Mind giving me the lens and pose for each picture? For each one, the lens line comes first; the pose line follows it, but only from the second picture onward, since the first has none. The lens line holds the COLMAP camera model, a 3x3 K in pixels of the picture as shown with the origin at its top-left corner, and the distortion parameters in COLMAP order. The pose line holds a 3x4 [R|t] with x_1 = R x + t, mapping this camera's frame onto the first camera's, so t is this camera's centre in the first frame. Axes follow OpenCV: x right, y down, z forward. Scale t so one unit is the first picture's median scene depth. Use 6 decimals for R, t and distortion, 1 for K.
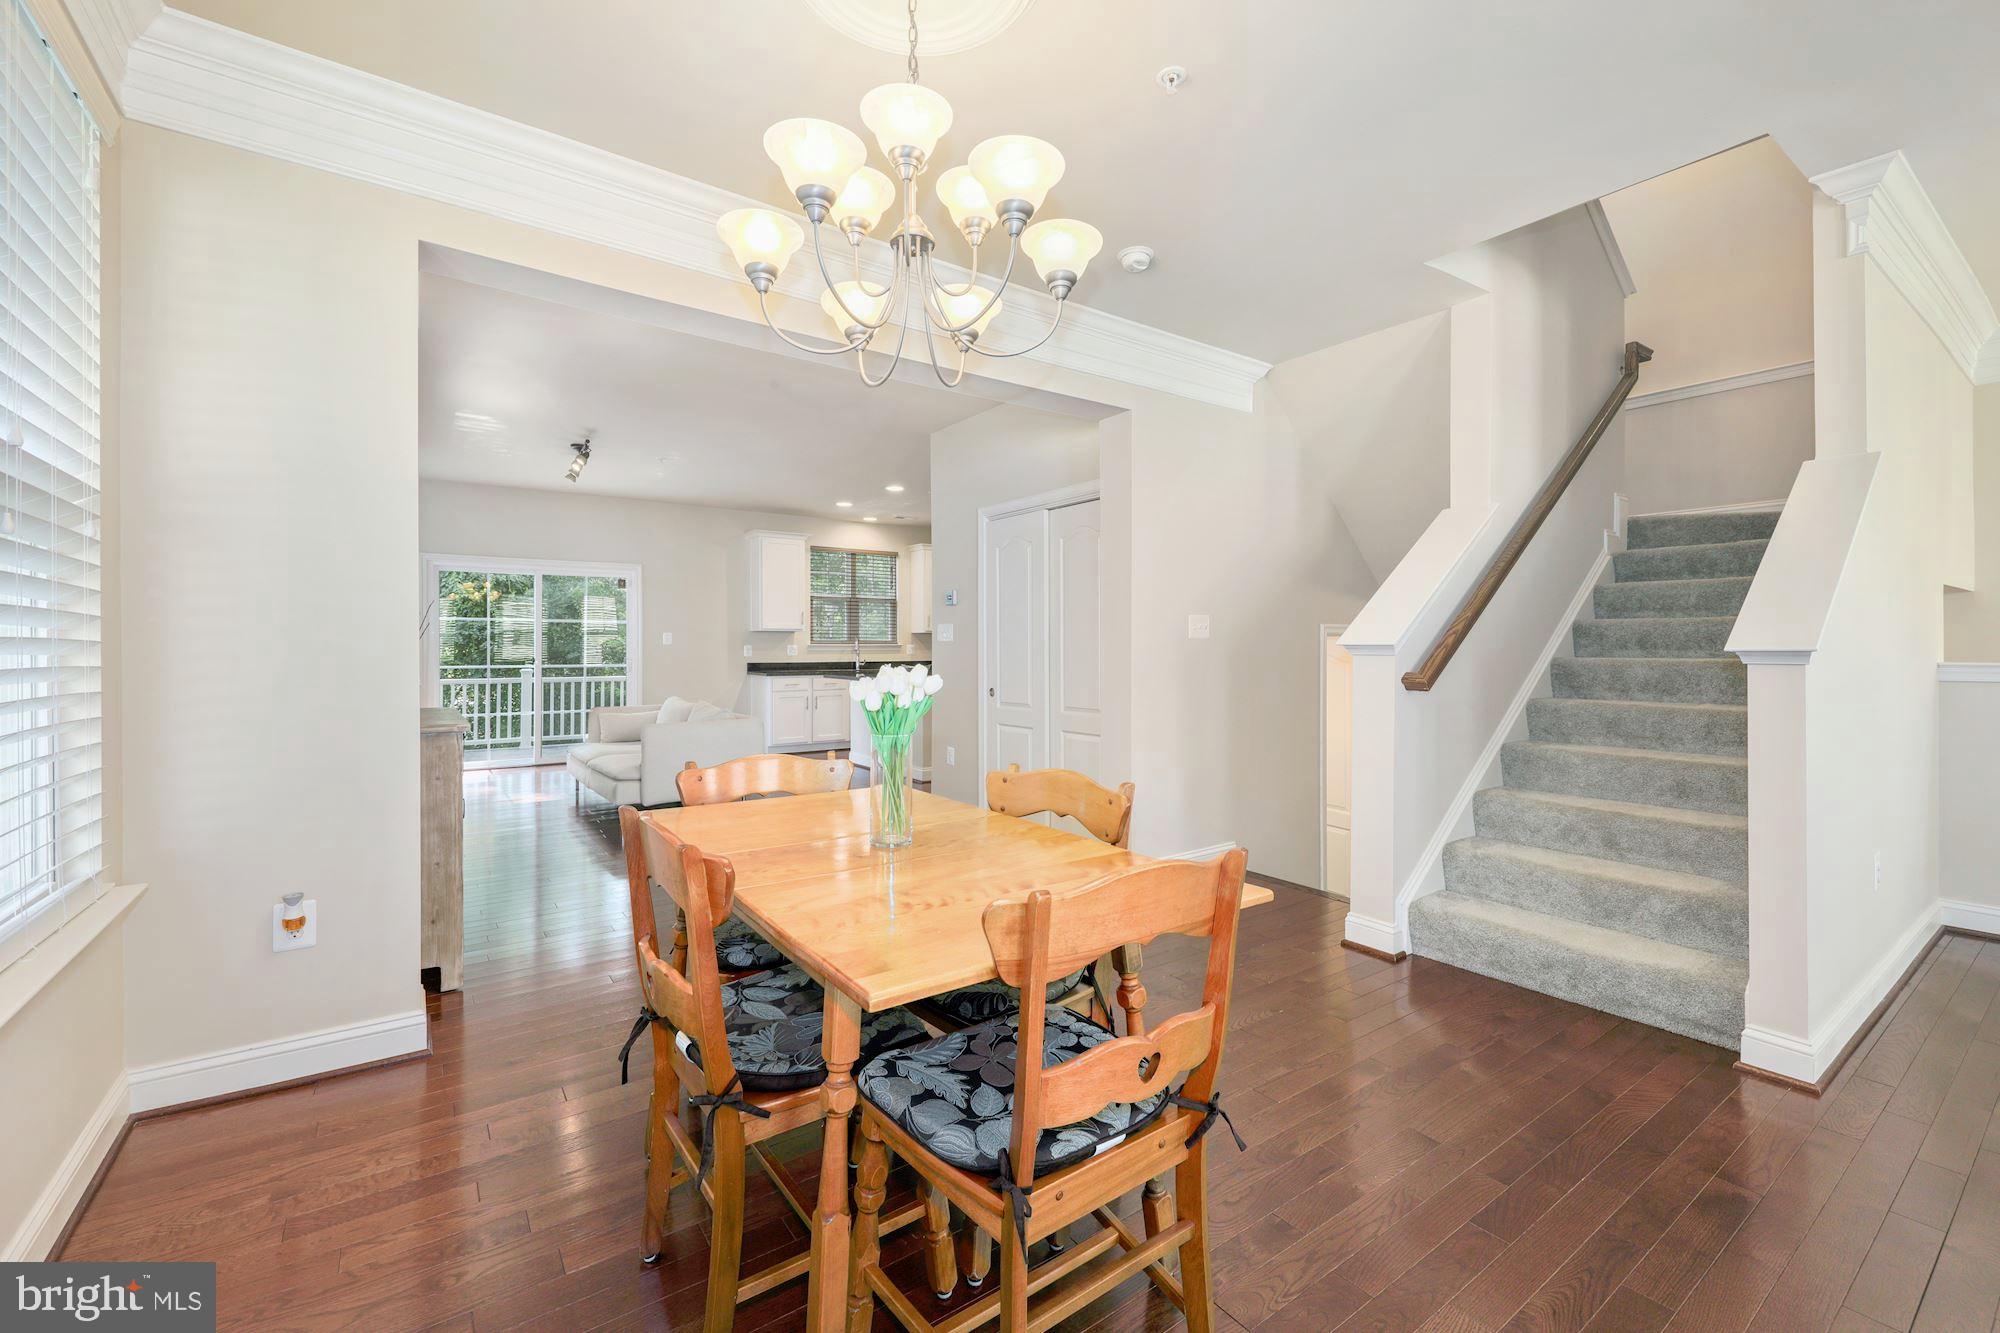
lens RADIAL K [[816.5, 0, 992.7], [0, 816.5, 652.5], [0, 0, 1]] dist [0.006100, -0.002726]
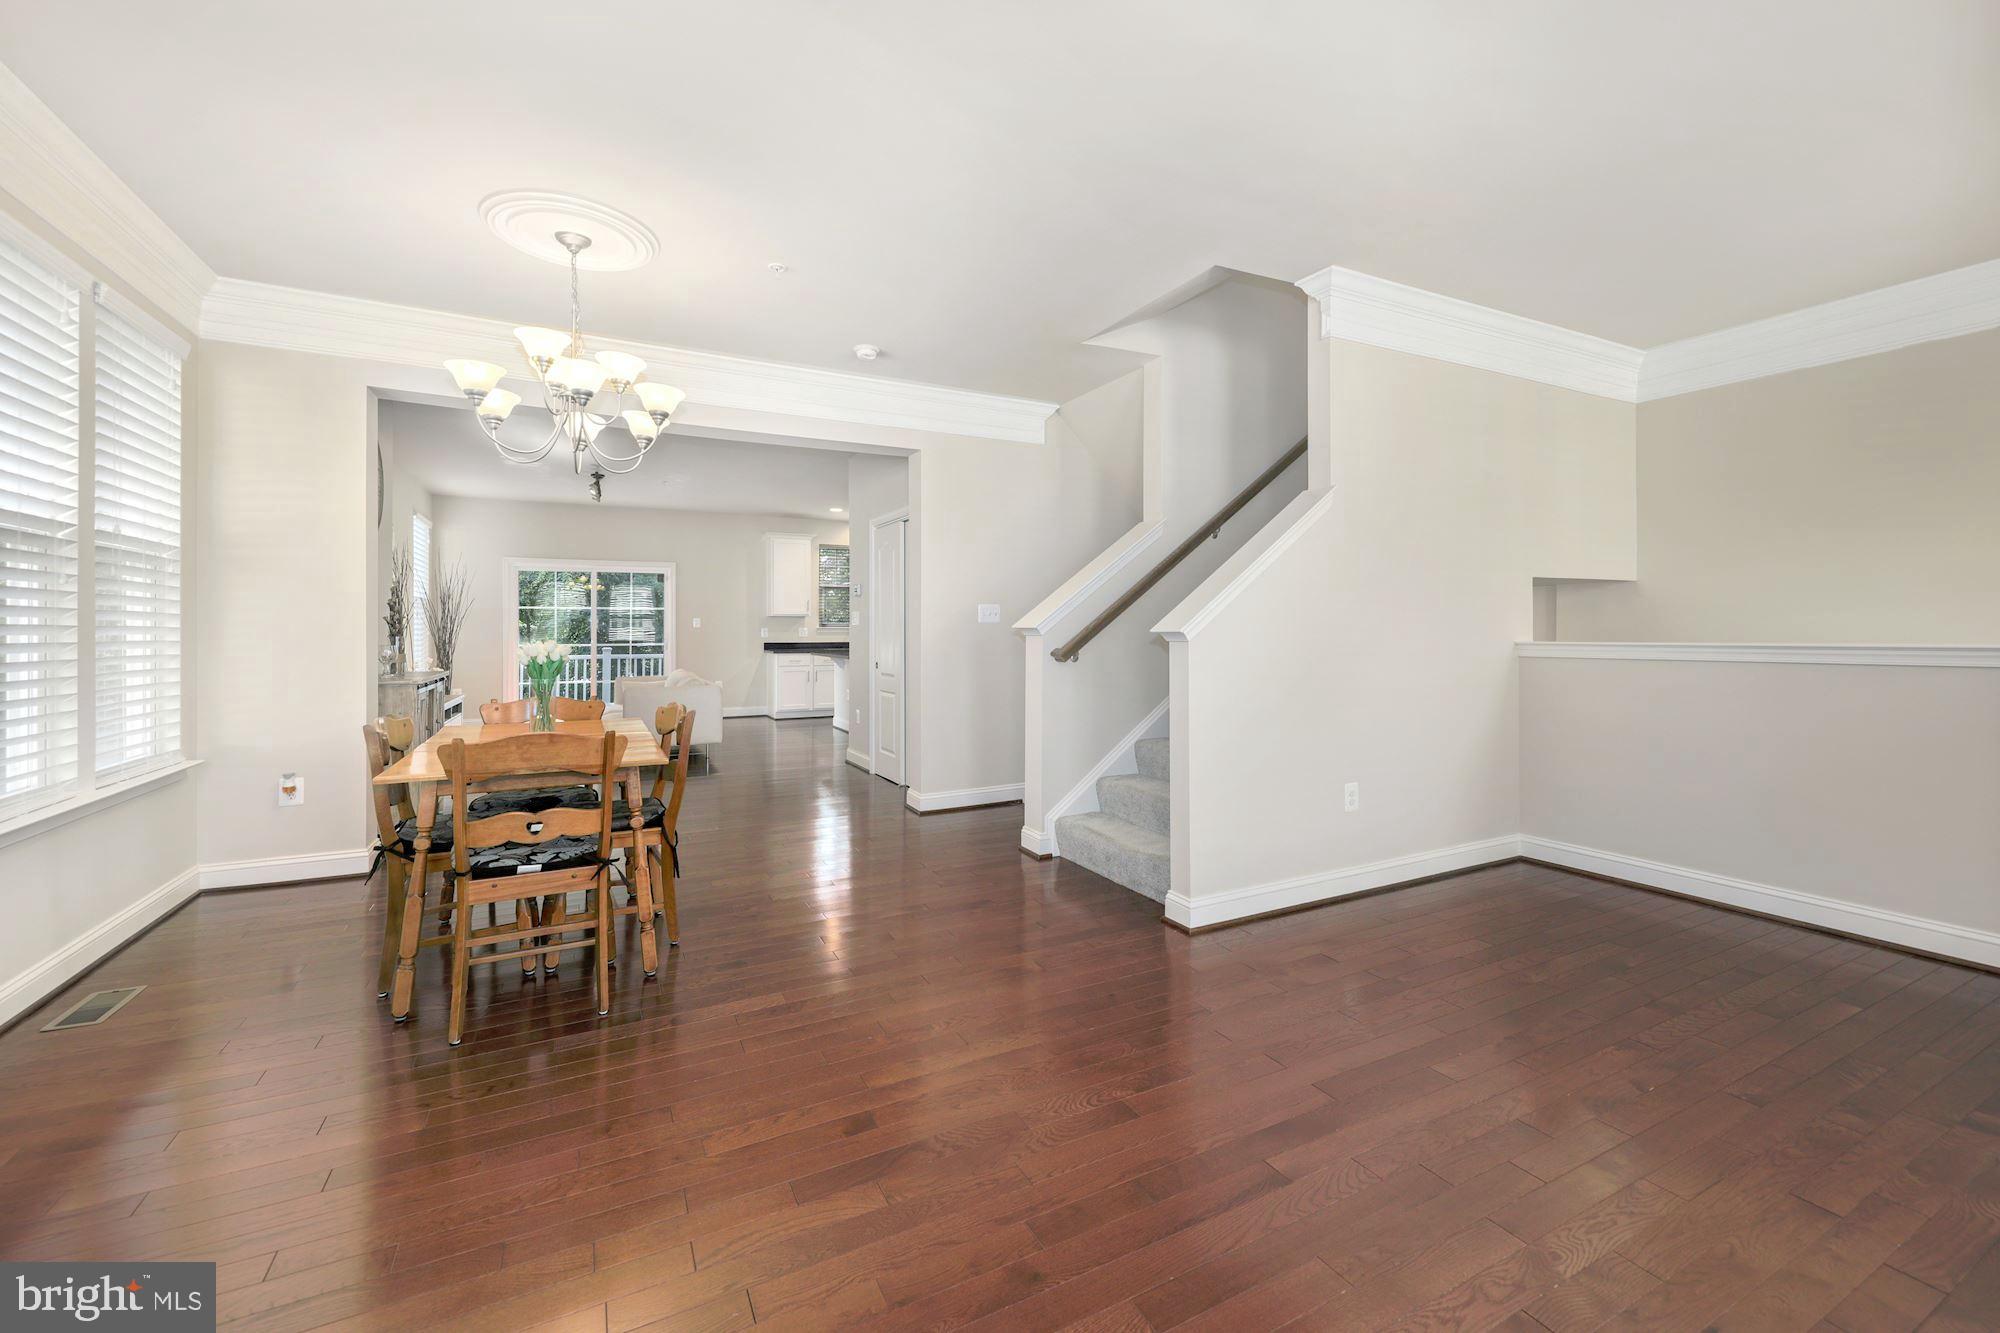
lens RADIAL K [[792.0, 0, 1000.9], [0, 792.0, 628.1], [0, 0, 1]] dist [0.002465, -0.000117]
pose [[0.990198, -0.000681, -0.139672, 0.215918], [-0.000485, 0.999965, -0.008315, 0.000791], [0.139673, 0.008301, 0.990163, -0.112132]]
